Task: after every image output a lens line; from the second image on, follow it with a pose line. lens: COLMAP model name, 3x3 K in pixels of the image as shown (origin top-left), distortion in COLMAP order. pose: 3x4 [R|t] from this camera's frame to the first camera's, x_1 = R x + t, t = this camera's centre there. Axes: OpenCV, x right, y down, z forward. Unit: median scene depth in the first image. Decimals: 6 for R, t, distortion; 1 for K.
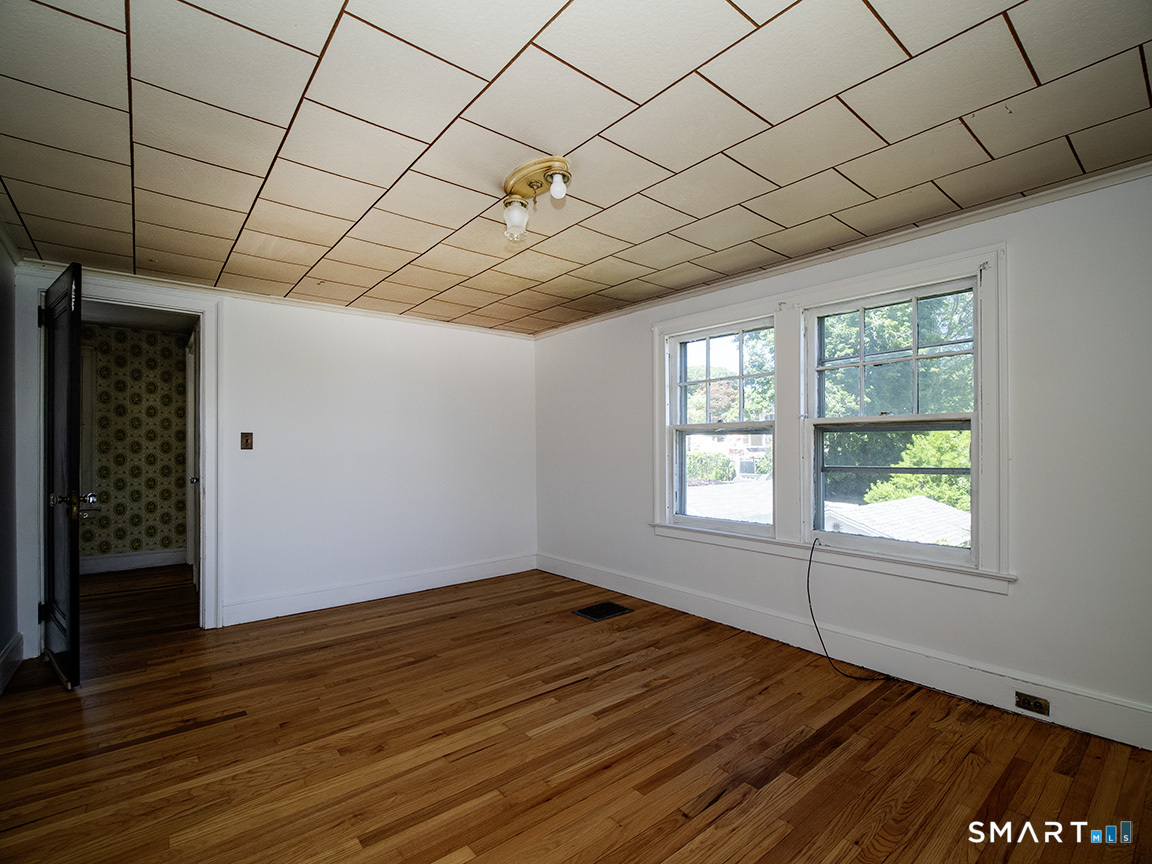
lens RADIAL K [[538.2, 0, 576.9], [0, 538.2, 436.9], [0, 0, 1]] dist [-0.015820, -0.002112]
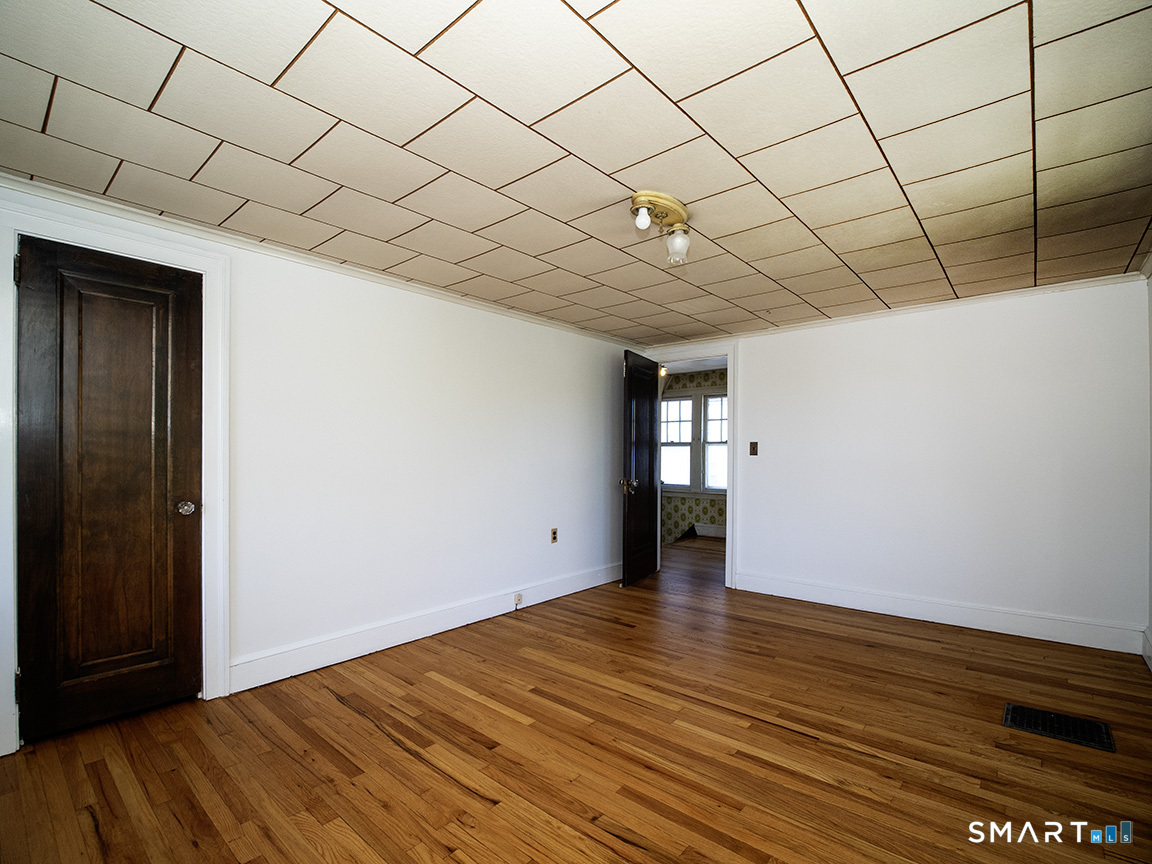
lens RADIAL K [[538.2, 0, 577.2], [0, 538.2, 444.3], [0, 0, 1]] dist [-0.015820, -0.002112]
pose [[0.166323, -0.010211, -0.986018, 0.611455], [0.016012, 0.999843, -0.007653, 0.000590], [0.985941, -0.014515, 0.166460, 0.406893]]
